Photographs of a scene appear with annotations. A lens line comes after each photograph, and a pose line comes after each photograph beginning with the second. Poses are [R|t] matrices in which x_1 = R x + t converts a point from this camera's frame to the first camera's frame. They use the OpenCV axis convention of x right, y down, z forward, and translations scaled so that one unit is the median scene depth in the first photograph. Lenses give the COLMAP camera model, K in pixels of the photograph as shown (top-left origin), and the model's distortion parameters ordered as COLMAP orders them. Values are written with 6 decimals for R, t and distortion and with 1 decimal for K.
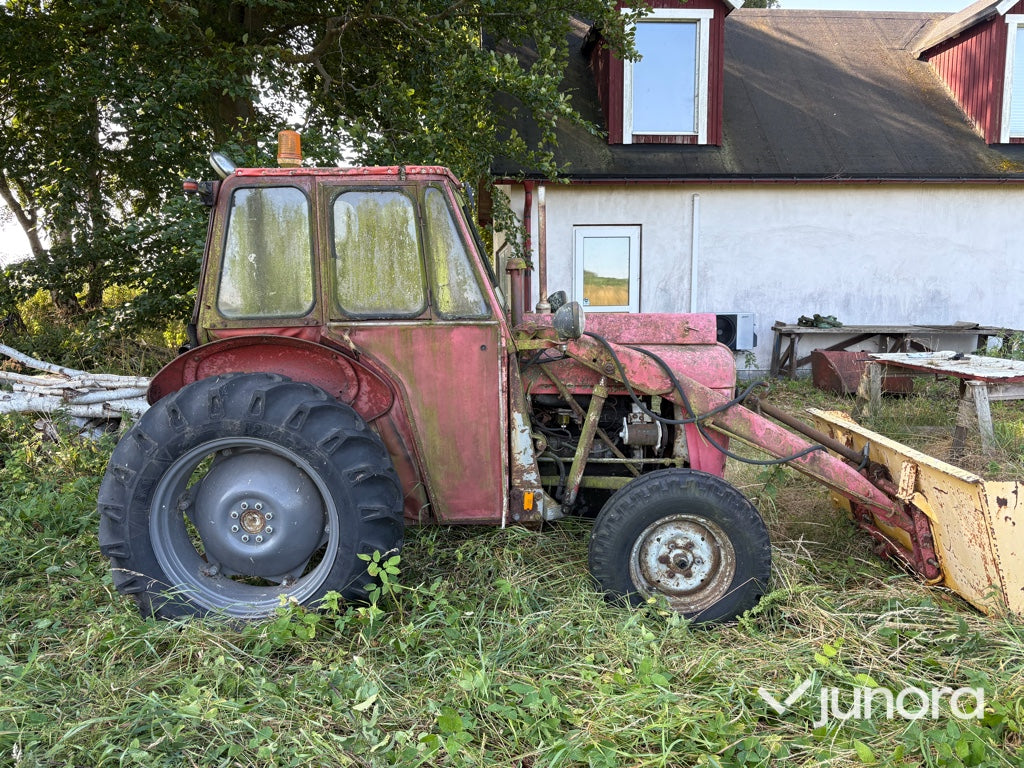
lens RADIAL K [[771.0, 0, 509.2], [0, 771.0, 382.5], [0, 0, 1]] dist [0.046925, -0.053071]
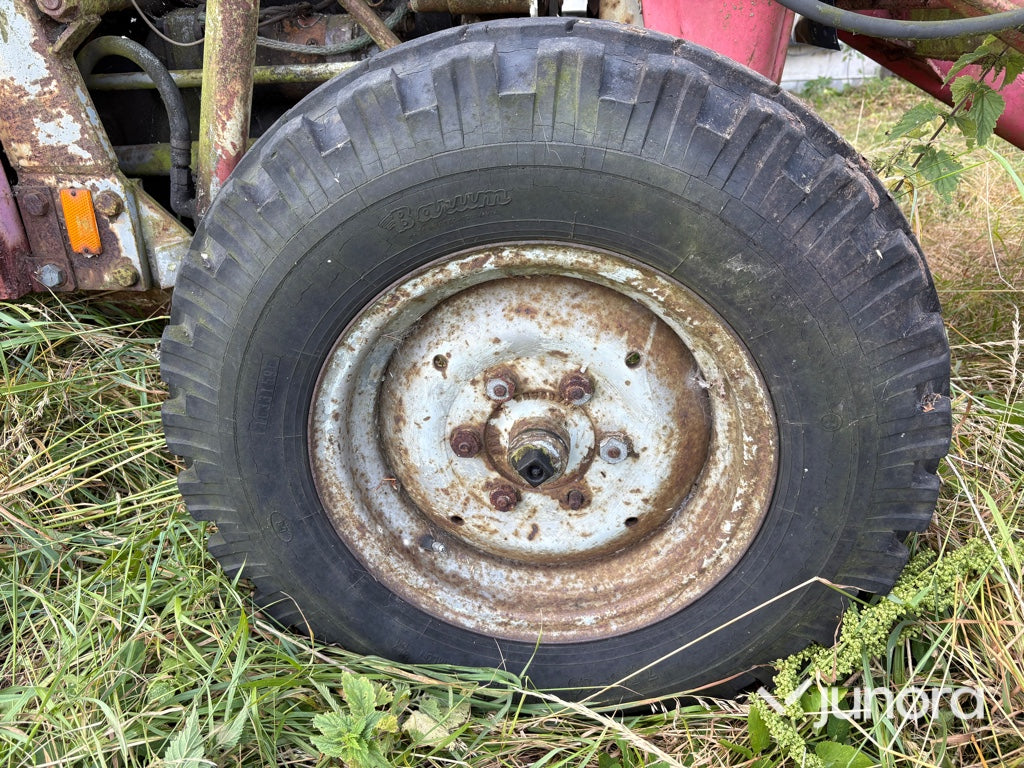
lens RADIAL K [[771.0, 0, 512.8], [0, 771.0, 385.2], [0, 0, 1]] dist [0.046925, -0.053071]
pose [[0.996802, 0.003106, -0.079850, 0.231418], [0.019820, 0.958409, 0.284708, 0.144402], [0.077414, -0.285380, 0.955283, 0.777727]]
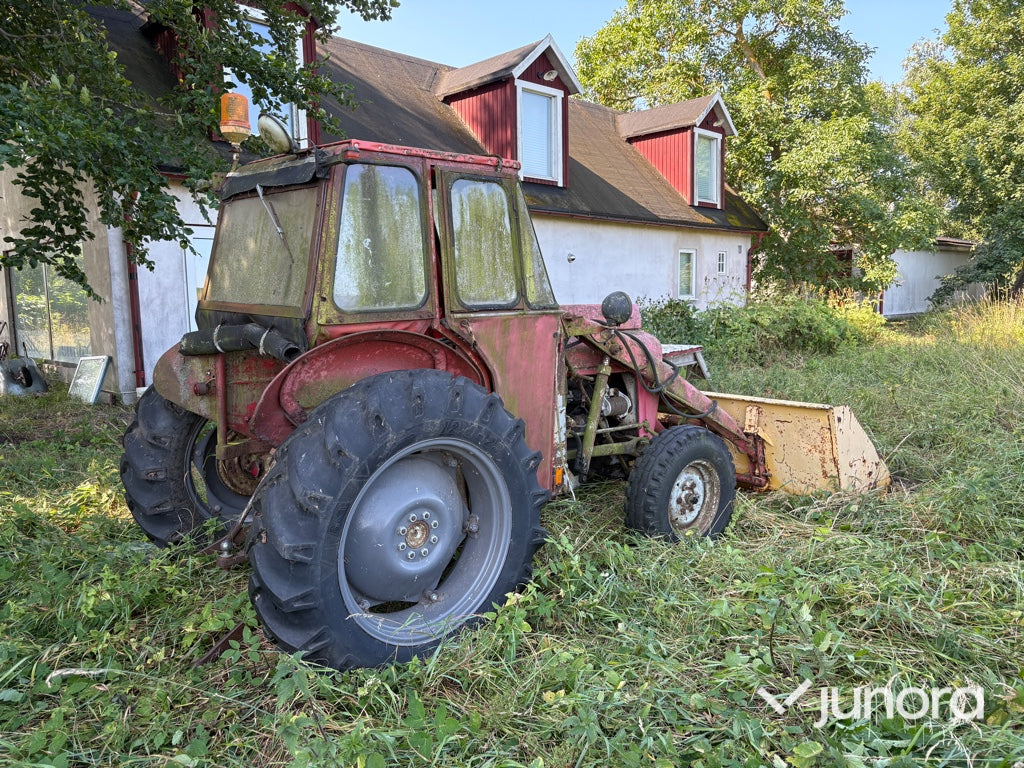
lens RADIAL K [[771.0, 0, 512.9], [0, 771.0, 382.6], [0, 0, 1]] dist [0.046925, -0.053071]
pose [[0.753434, -0.076683, 0.653036, -0.793969], [0.086330, 0.996115, 0.017366, -0.003240], [-0.651831, 0.043293, 0.757127, 0.229953]]
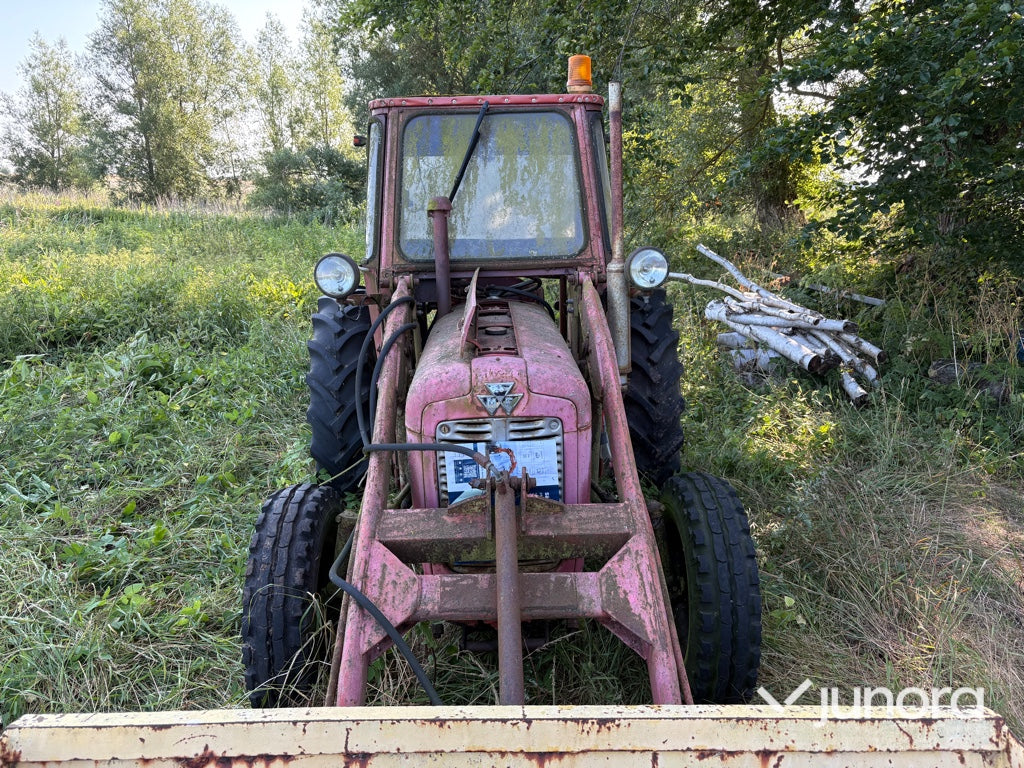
lens RADIAL K [[771.0, 0, 512.9], [0, 771.0, 386.5], [0, 0, 1]] dist [0.046925, -0.053071]
pose [[0.041148, 0.252416, -0.966744, 0.922105], [-0.136792, 0.959875, 0.244800, -0.195313], [0.989745, 0.122170, 0.074025, 1.134541]]
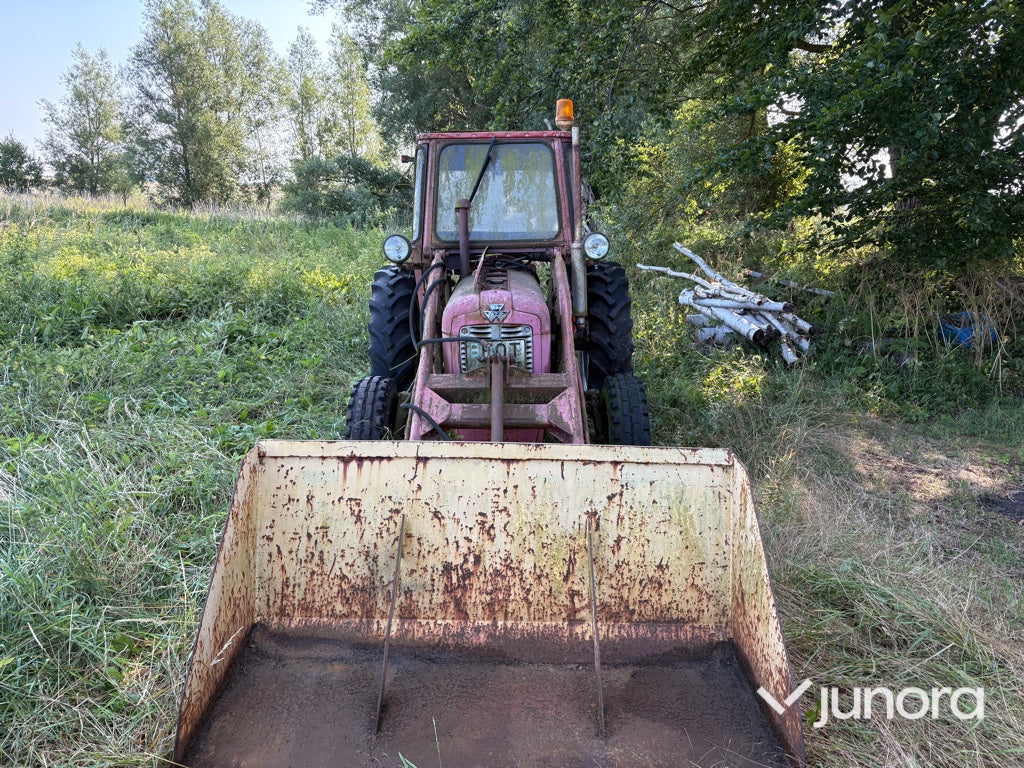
lens RADIAL K [[771.0, 0, 513.7], [0, 771.0, 386.6], [0, 0, 1]] dist [0.046925, -0.053071]
pose [[0.015816, 0.243413, -0.969794, 1.400468], [-0.144678, 0.960265, 0.238662, -0.196551], [0.989352, 0.136533, 0.050404, 1.154755]]
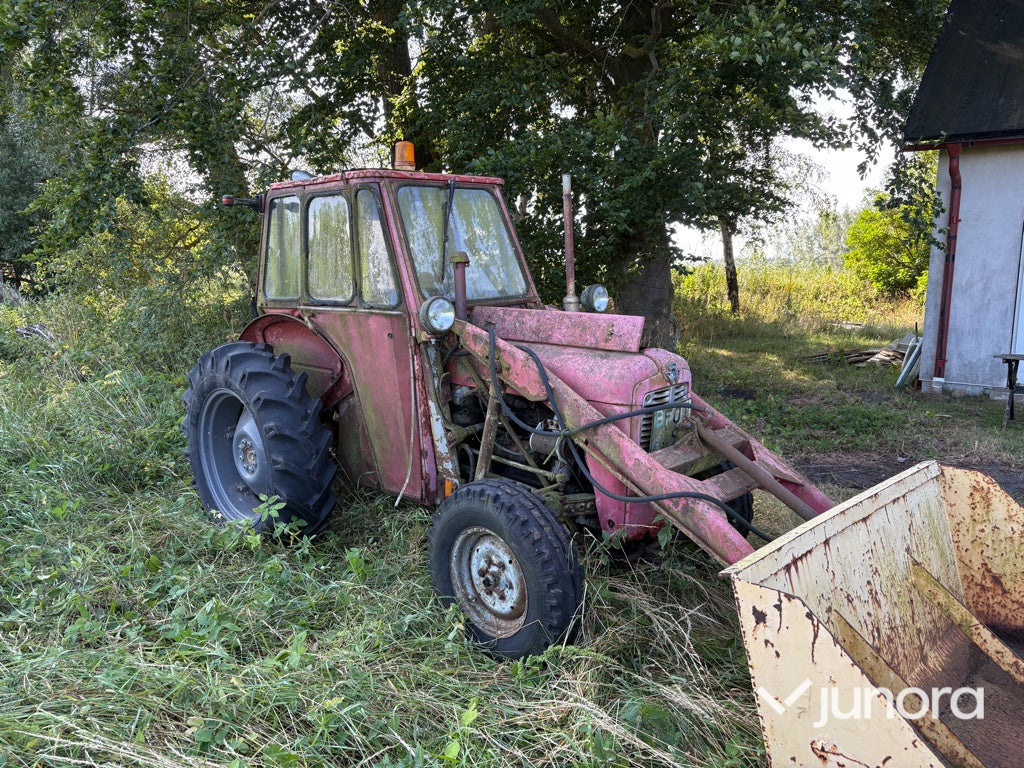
lens RADIAL K [[771.0, 0, 515.4], [0, 771.0, 381.9], [0, 0, 1]] dist [0.046925, -0.053071]
pose [[0.728849, 0.110094, -0.675765, 0.839022], [-0.094383, 0.993720, 0.060098, -0.063061], [0.678138, 0.019979, 0.734663, 0.330493]]
